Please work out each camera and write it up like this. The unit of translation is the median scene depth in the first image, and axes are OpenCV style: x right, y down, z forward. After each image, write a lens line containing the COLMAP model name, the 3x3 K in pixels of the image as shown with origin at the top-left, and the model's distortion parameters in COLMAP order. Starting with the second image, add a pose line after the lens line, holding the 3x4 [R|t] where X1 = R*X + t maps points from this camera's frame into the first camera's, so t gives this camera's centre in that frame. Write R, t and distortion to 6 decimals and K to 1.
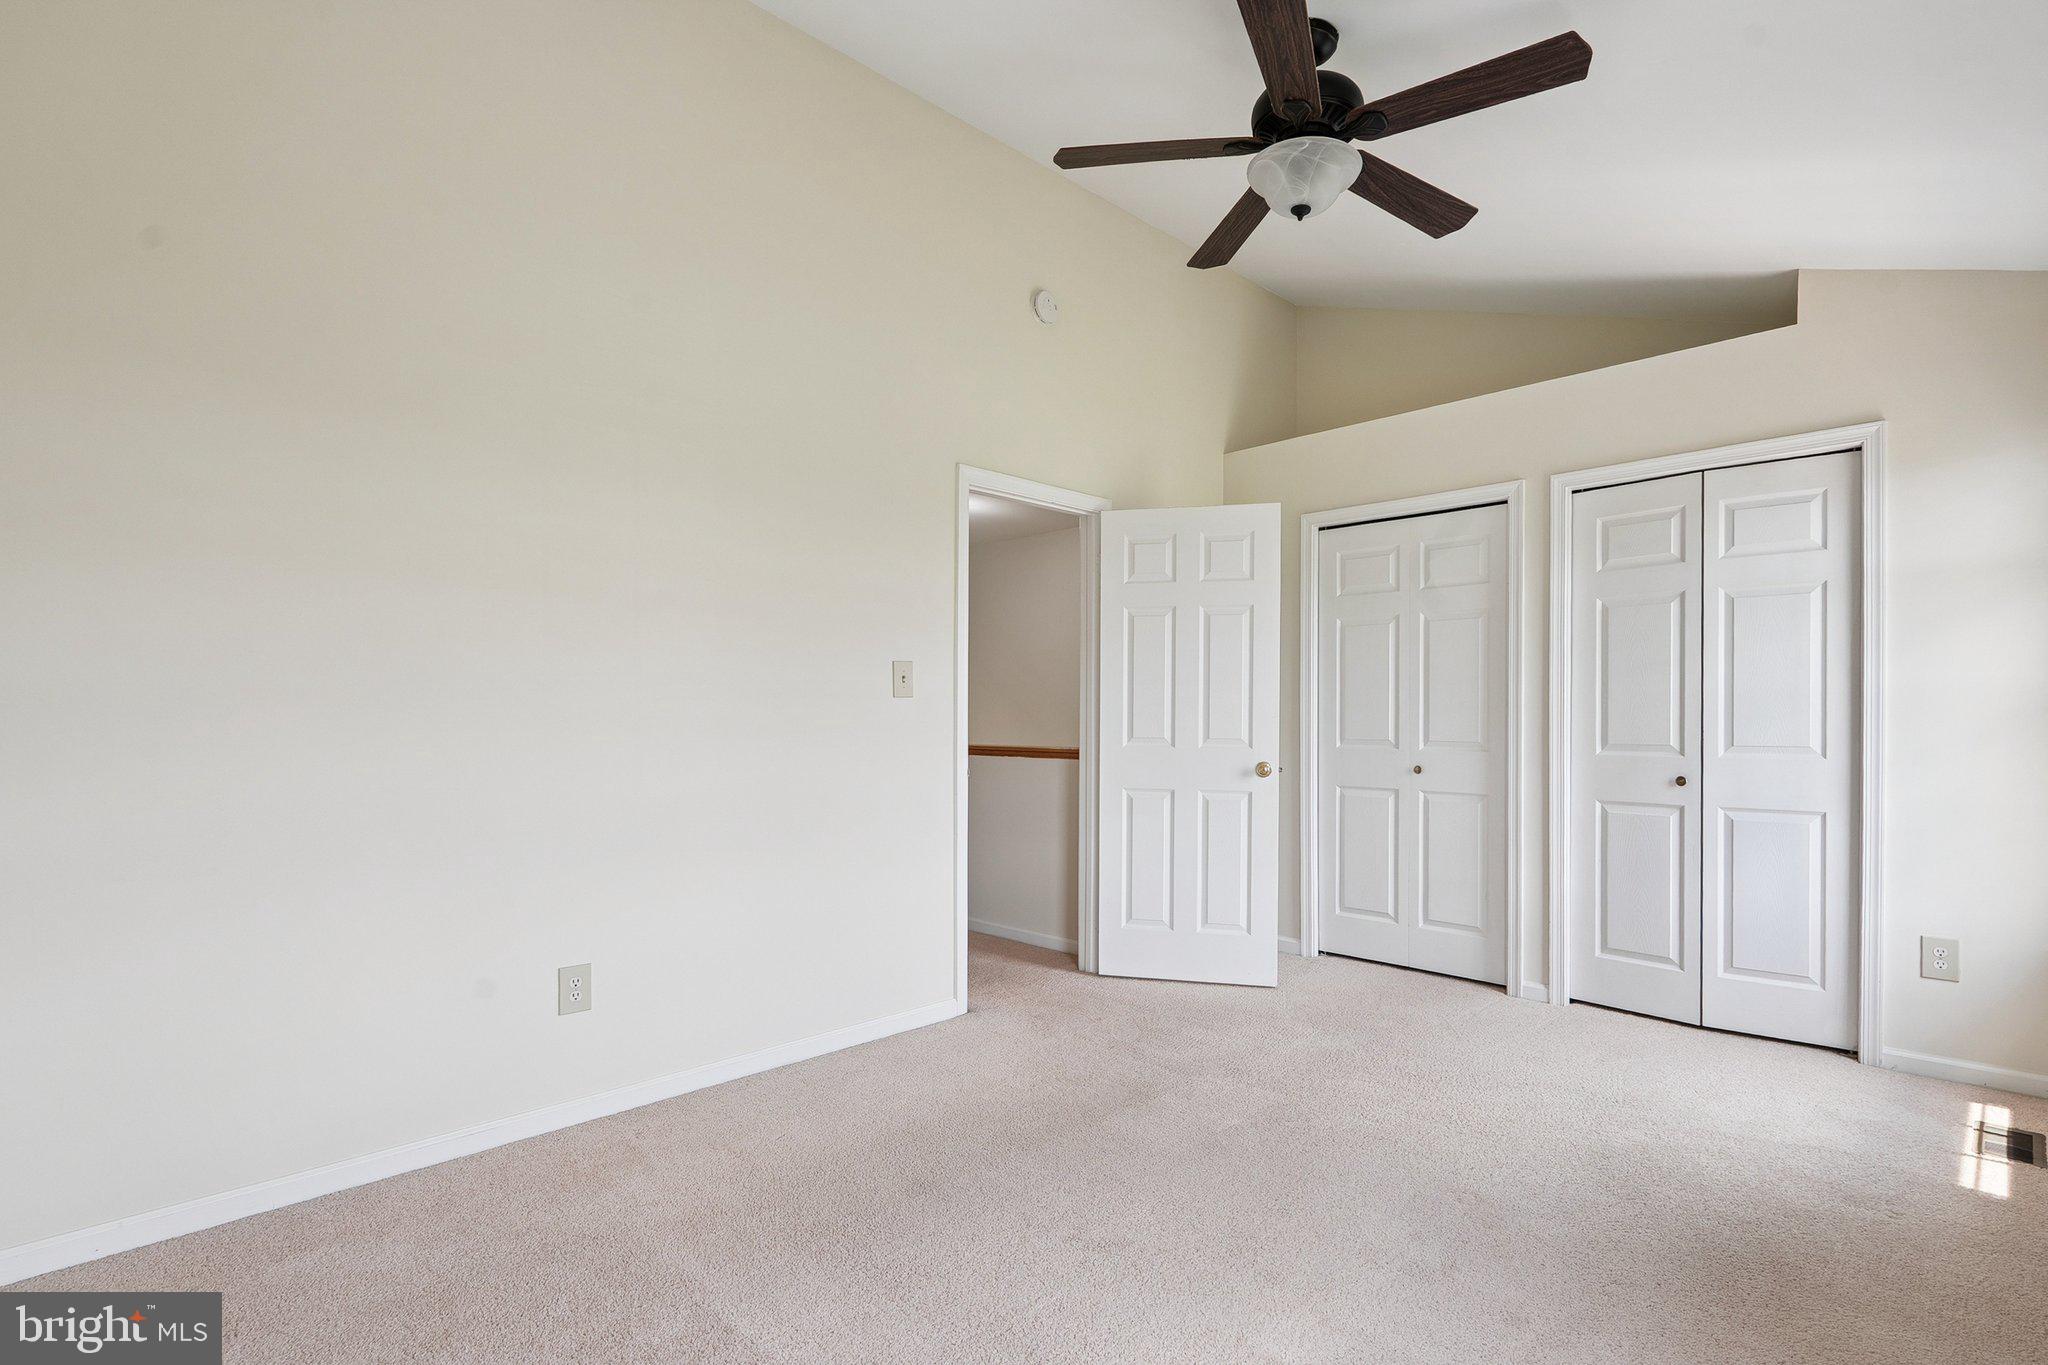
lens RADIAL K [[975.1, 0, 1018.3], [0, 975.1, 722.7], [0, 0, 1]] dist [-0.003443, 0.002124]
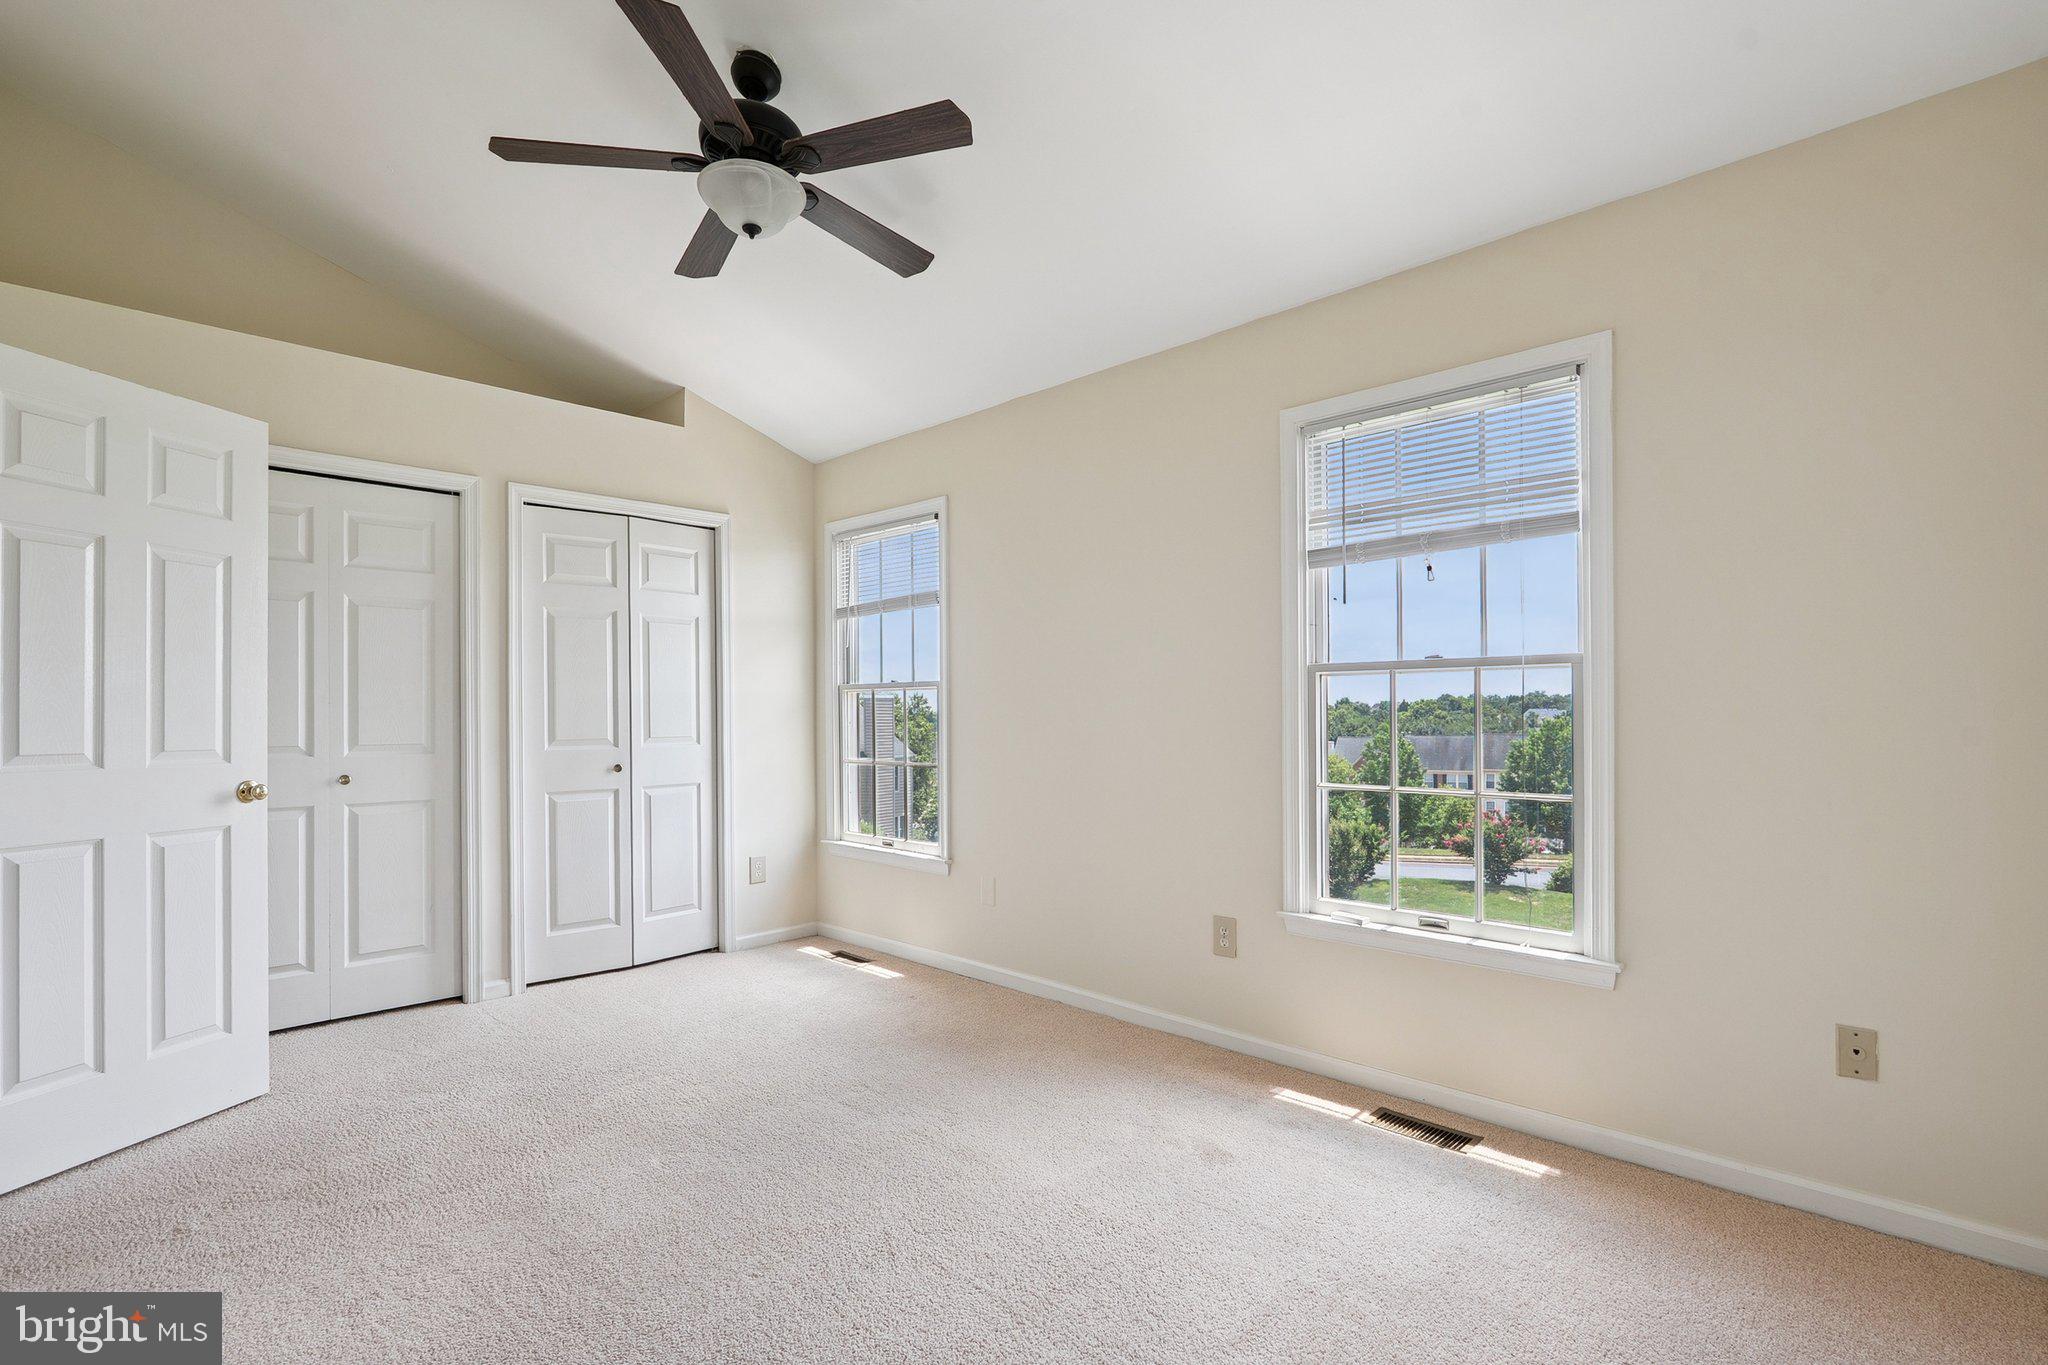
lens RADIAL K [[975.1, 0, 988.9], [0, 975.1, 704.8], [0, 0, 1]] dist [-0.003443, 0.002124]
pose [[0.000379, 0.008598, 0.999963, -0.520437], [0.014463, 0.999858, -0.008602, -0.001646], [-0.999895, 0.014465, 0.000254, 0.532446]]
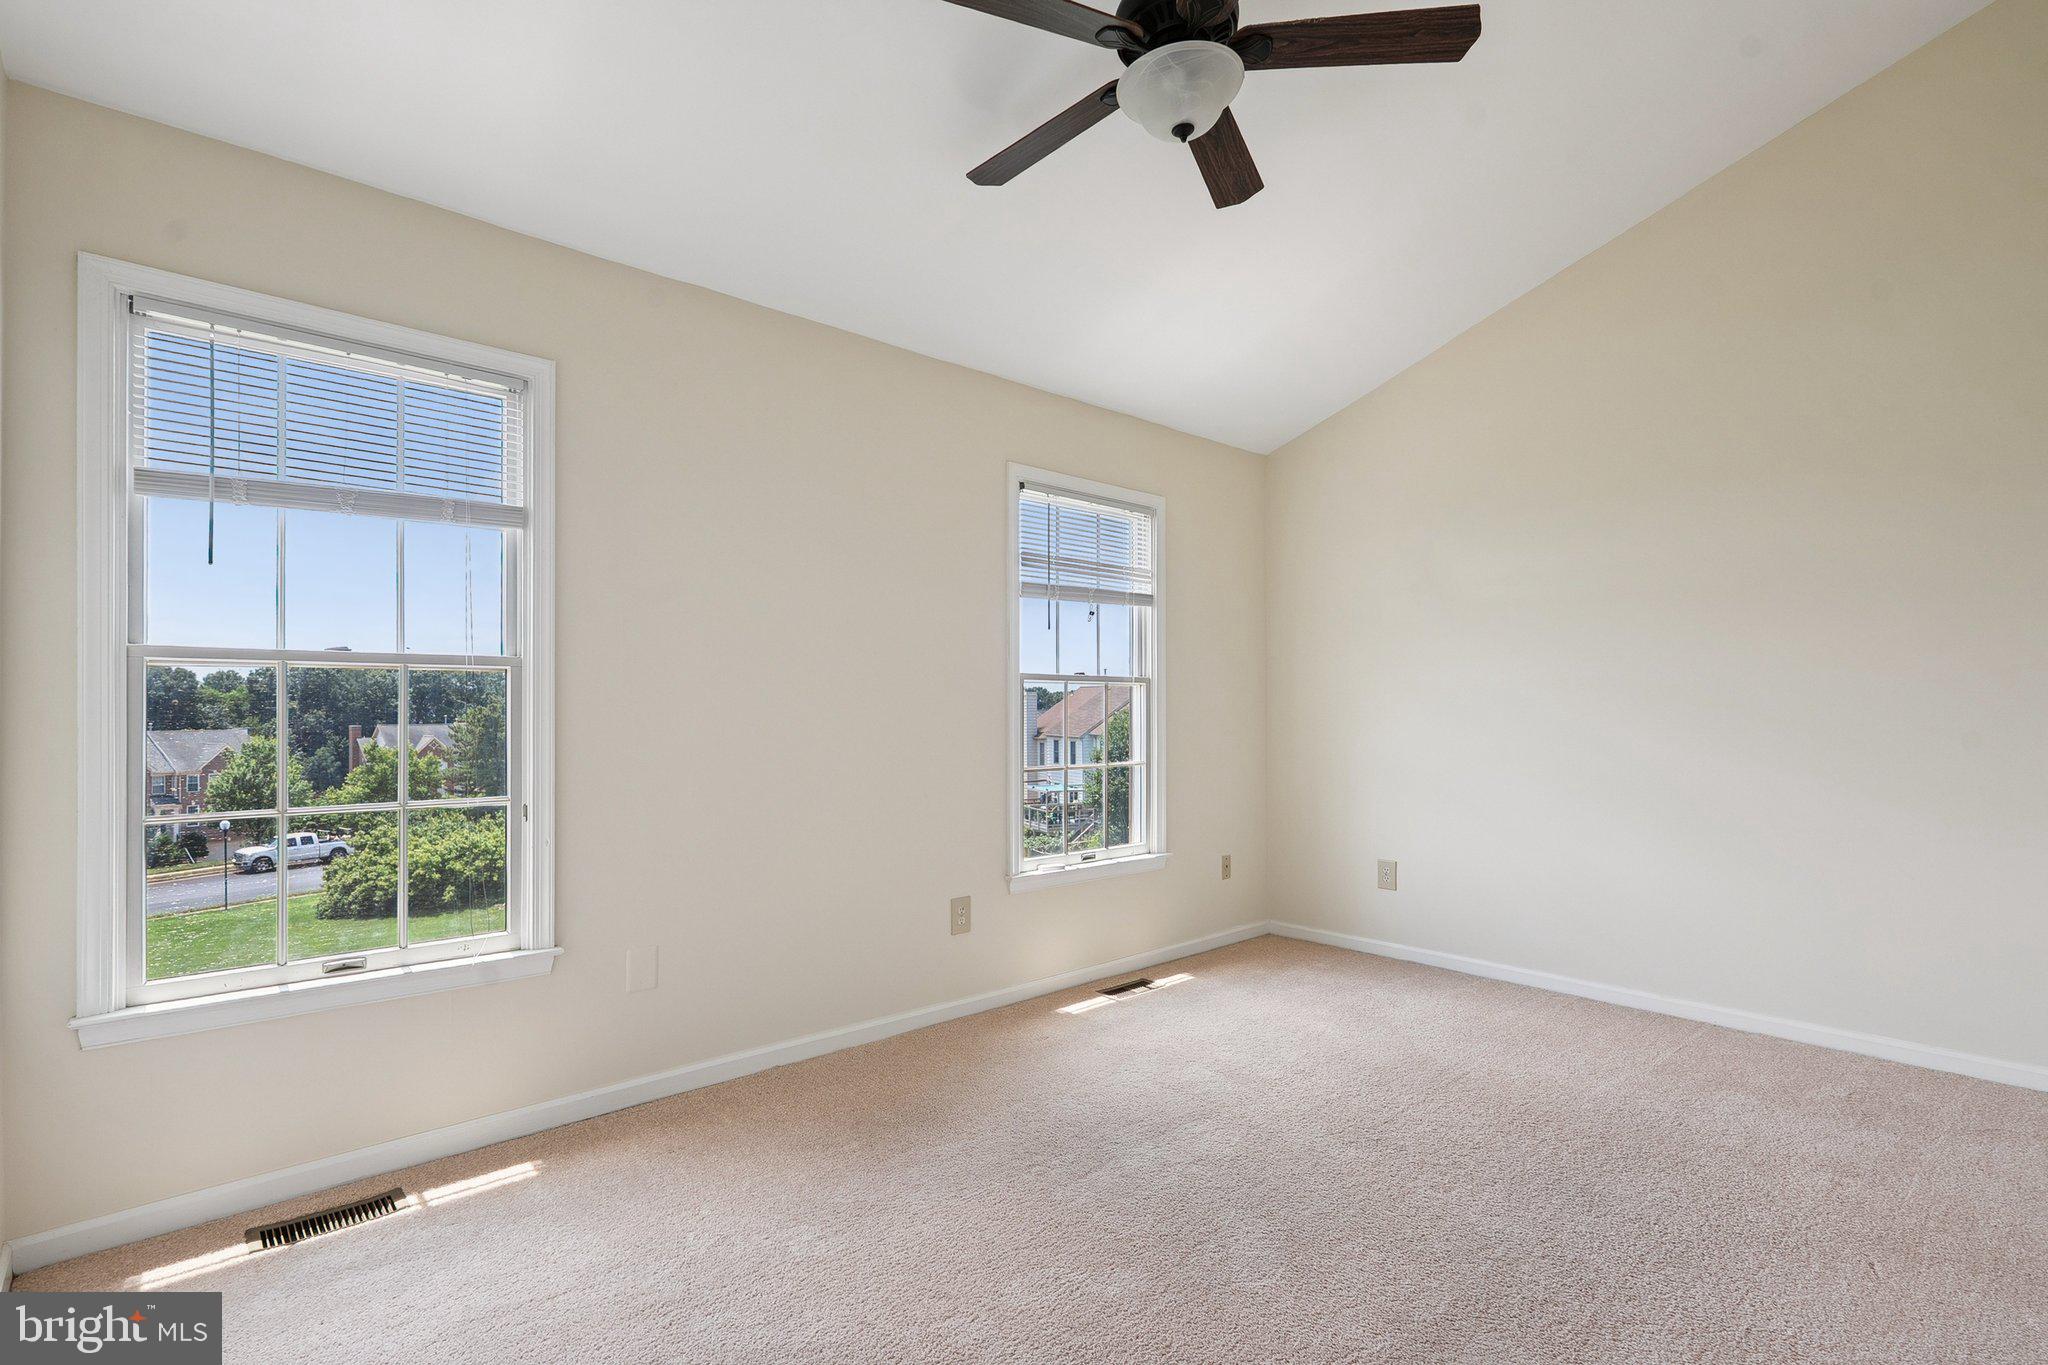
lens RADIAL K [[975.1, 0, 1034.2], [0, 975.1, 701.6], [0, 0, 1]] dist [-0.003443, 0.002124]
pose [[-0.999477, 0.002925, 0.032206, 0.285490], [0.002894, 0.999995, -0.001008, -0.008364], [-0.032209, -0.000914, -0.999481, 1.316360]]
